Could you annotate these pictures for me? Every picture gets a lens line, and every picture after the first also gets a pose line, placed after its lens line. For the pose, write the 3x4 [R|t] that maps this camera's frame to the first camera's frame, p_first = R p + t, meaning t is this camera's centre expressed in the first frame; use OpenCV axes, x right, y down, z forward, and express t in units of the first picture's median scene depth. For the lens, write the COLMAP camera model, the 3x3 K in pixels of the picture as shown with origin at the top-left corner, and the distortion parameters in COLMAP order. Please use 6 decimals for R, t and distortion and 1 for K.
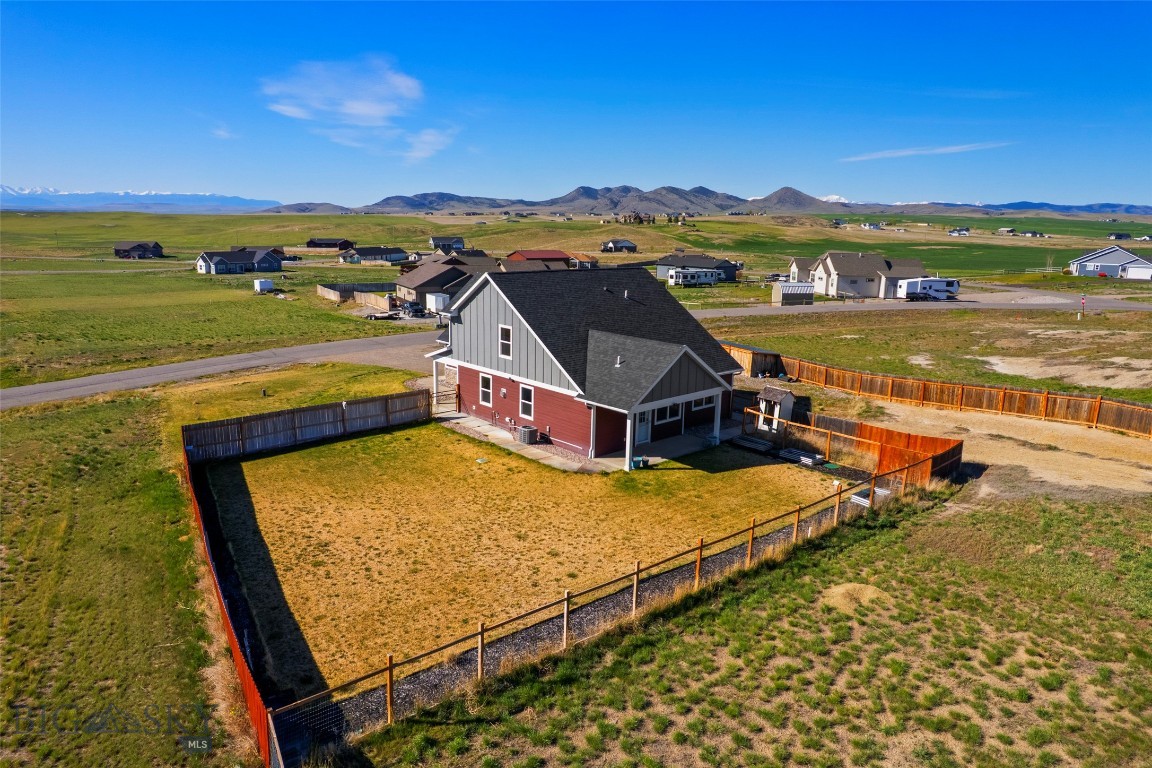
lens RADIAL K [[736.5, 0, 571.3], [0, 736.5, 386.8], [0, 0, 1]] dist [-0.058922, 0.036929]
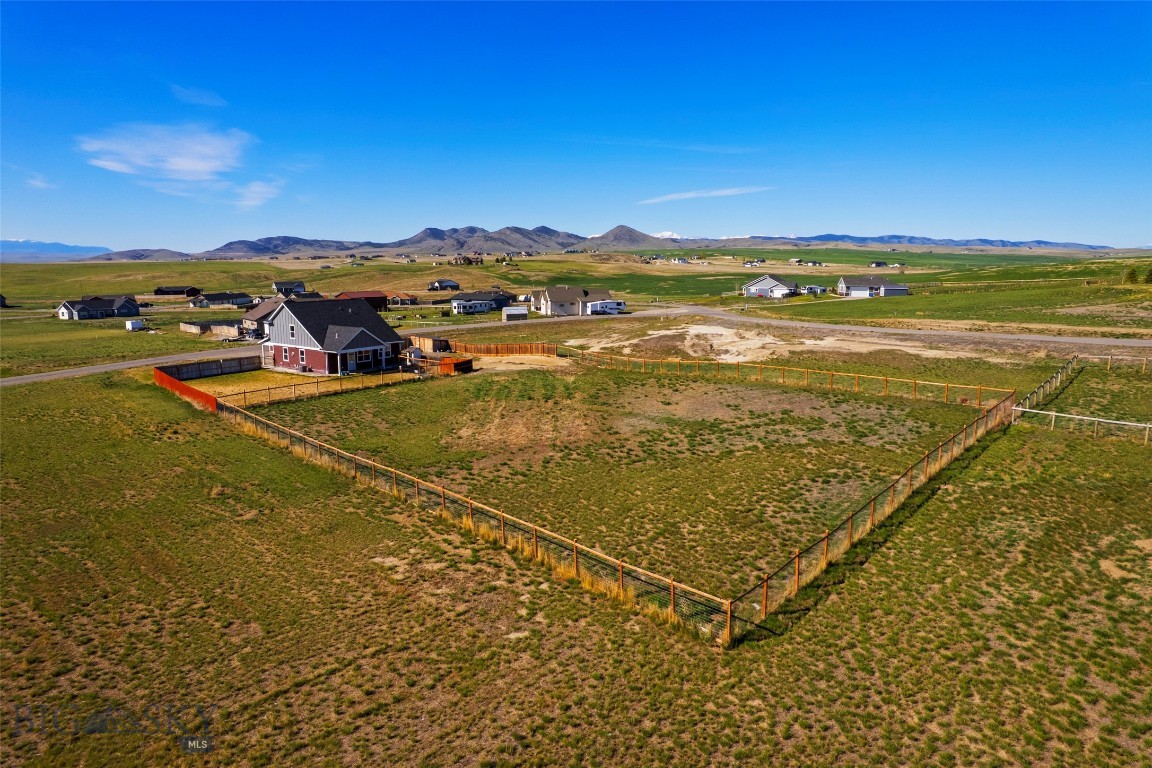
lens RADIAL K [[736.5, 0, 575.4], [0, 736.5, 390.1], [0, 0, 1]] dist [-0.058922, 0.036929]
pose [[0.980337, -0.054235, 0.189731, 0.038604], [0.062703, 0.997273, -0.038915, 0.030559], [-0.187103, 0.050047, 0.981065, -0.162550]]
